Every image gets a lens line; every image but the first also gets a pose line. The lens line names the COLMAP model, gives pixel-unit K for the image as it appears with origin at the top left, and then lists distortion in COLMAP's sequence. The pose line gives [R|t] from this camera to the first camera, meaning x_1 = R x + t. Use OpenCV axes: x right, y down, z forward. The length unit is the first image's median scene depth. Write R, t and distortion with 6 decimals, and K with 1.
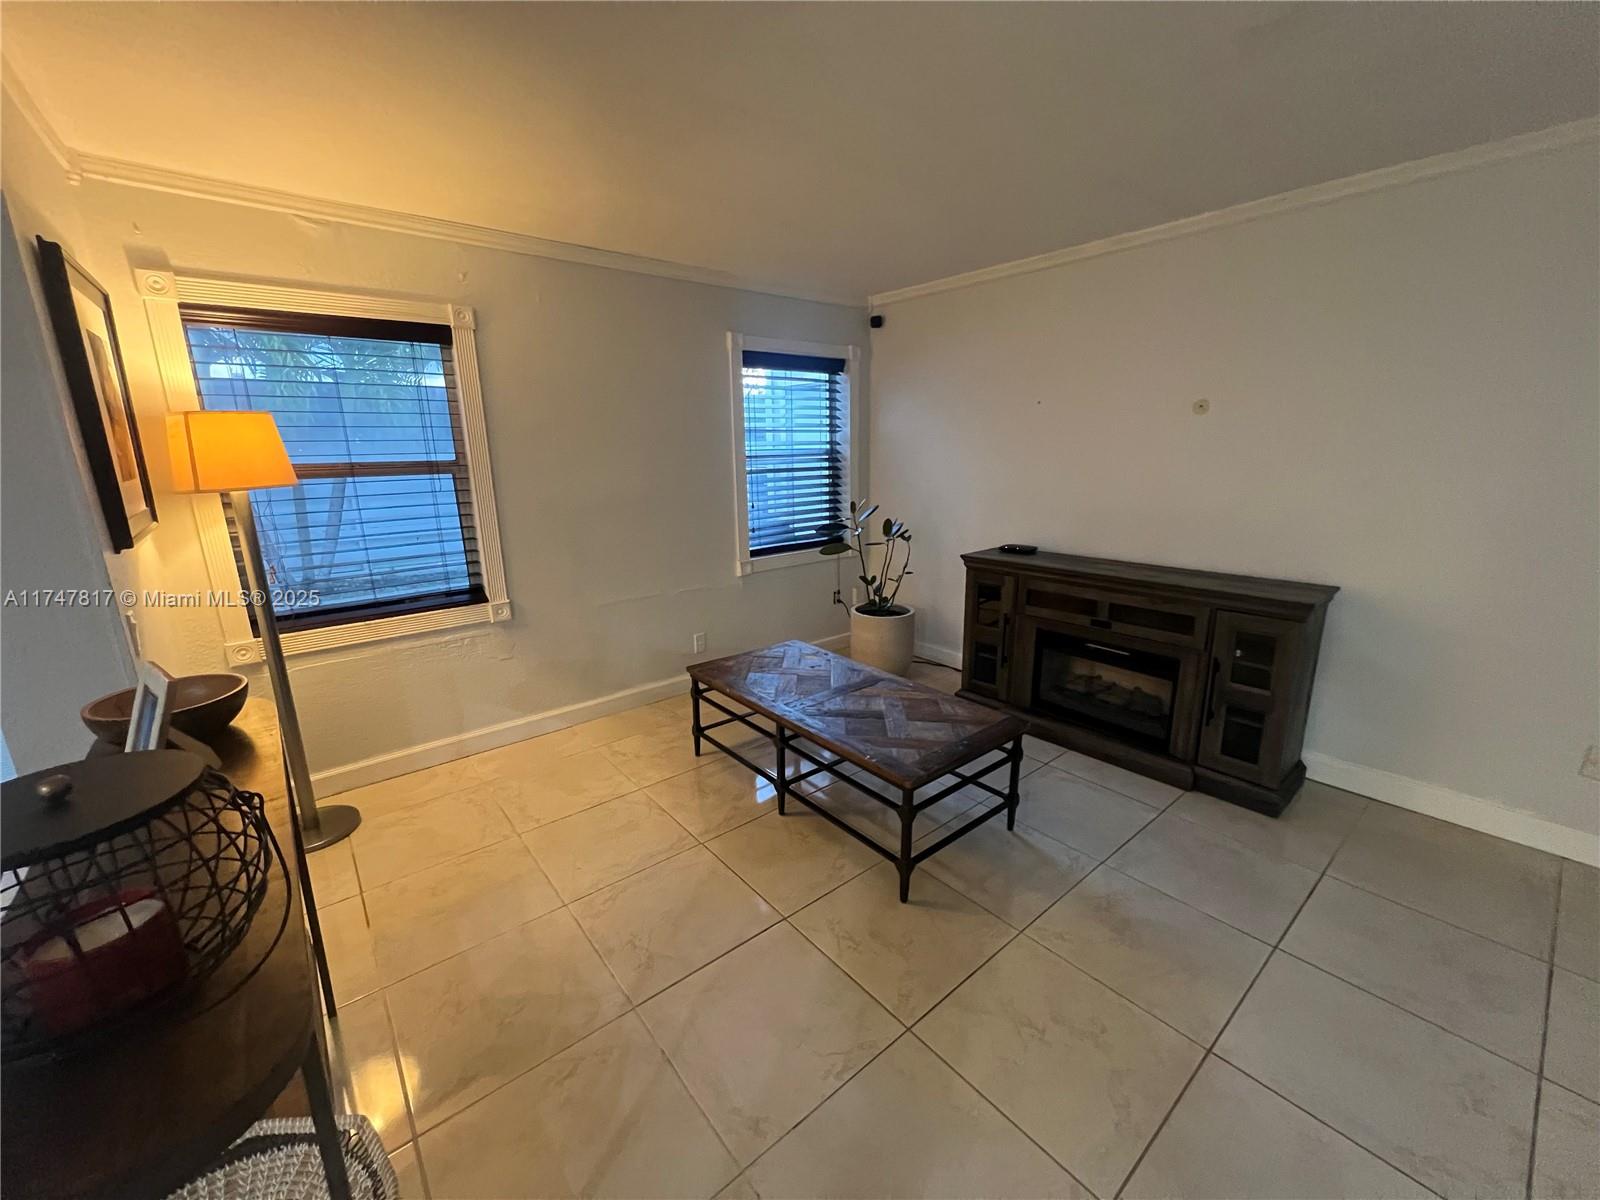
lens RADIAL K [[638.3, 0, 798.4], [0, 638.3, 587.7], [0, 0, 1]] dist [0.001860, 0.000298]
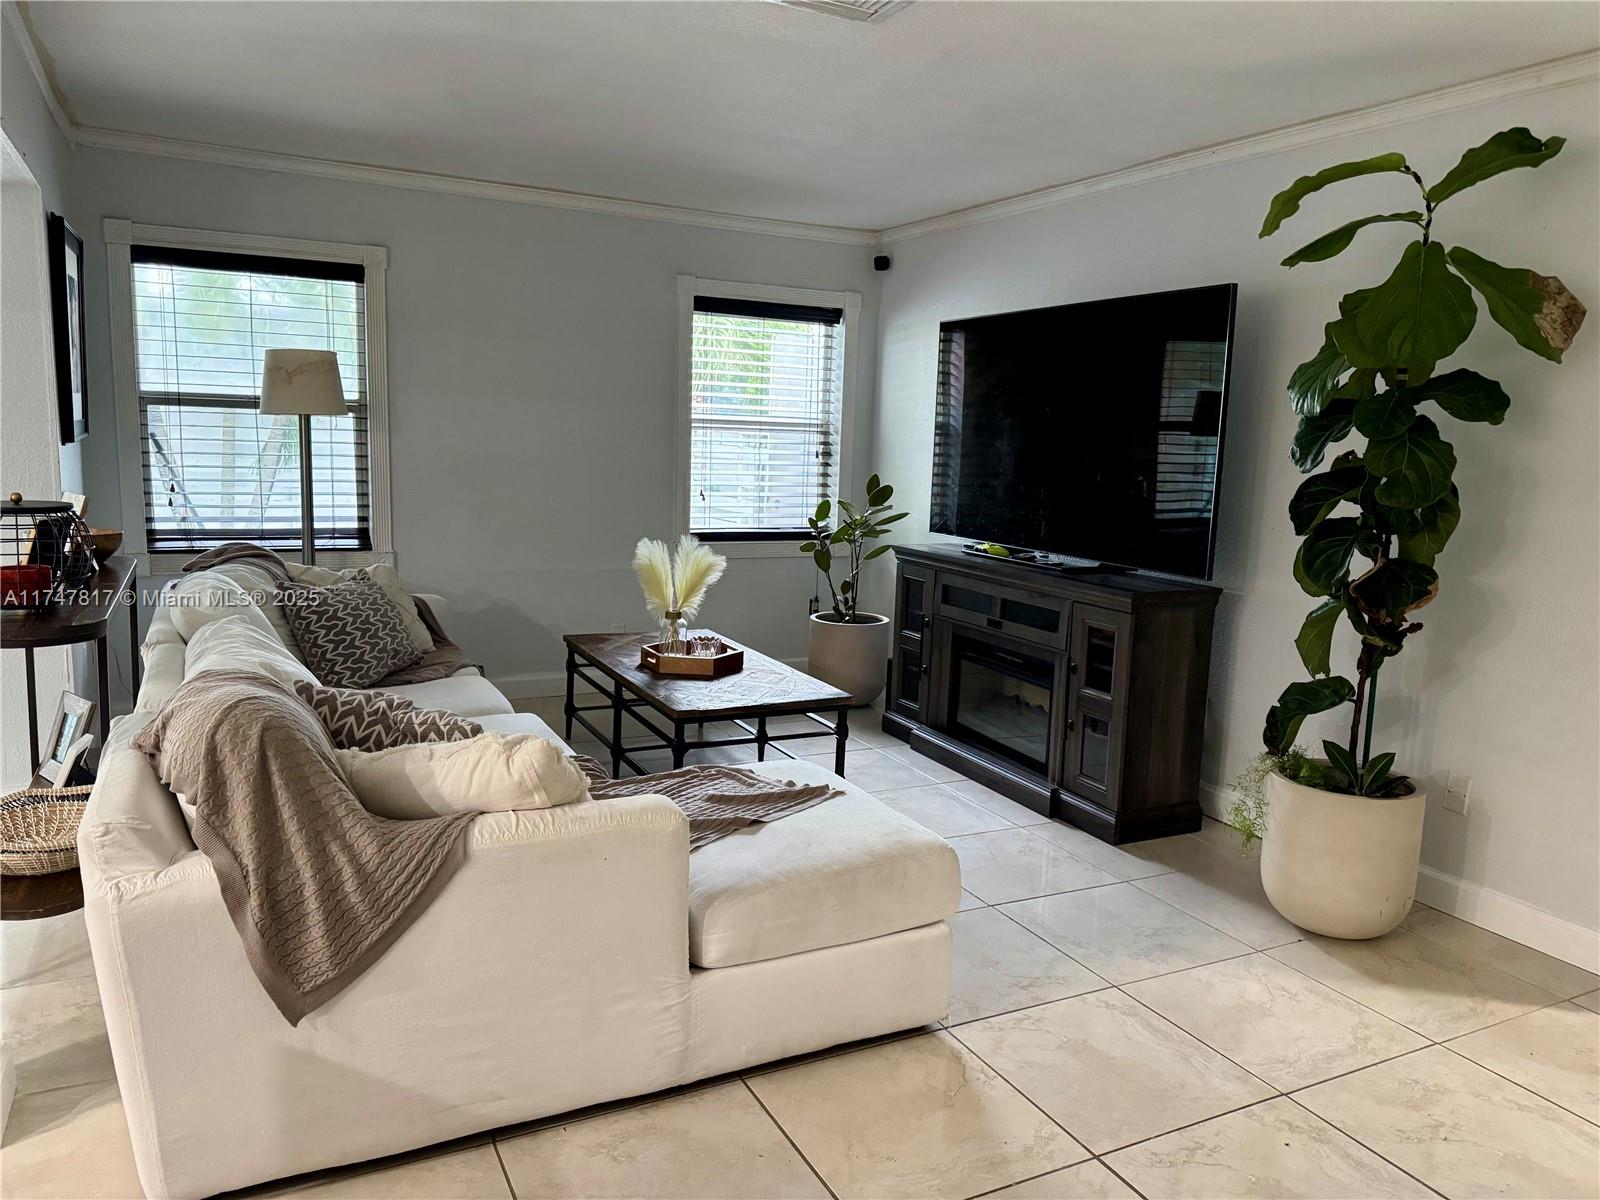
lens RADIAL K [[1137.7, 0, 799.5], [0, 1137.7, 604.4], [0, 0, 1]] dist [0.034879, 0.000198]
pose [[0.978486, 0.091913, -0.184709, 0.447863], [-0.102729, 0.993460, -0.049847, 0.123793], [0.178920, 0.067749, 0.981528, -0.541522]]
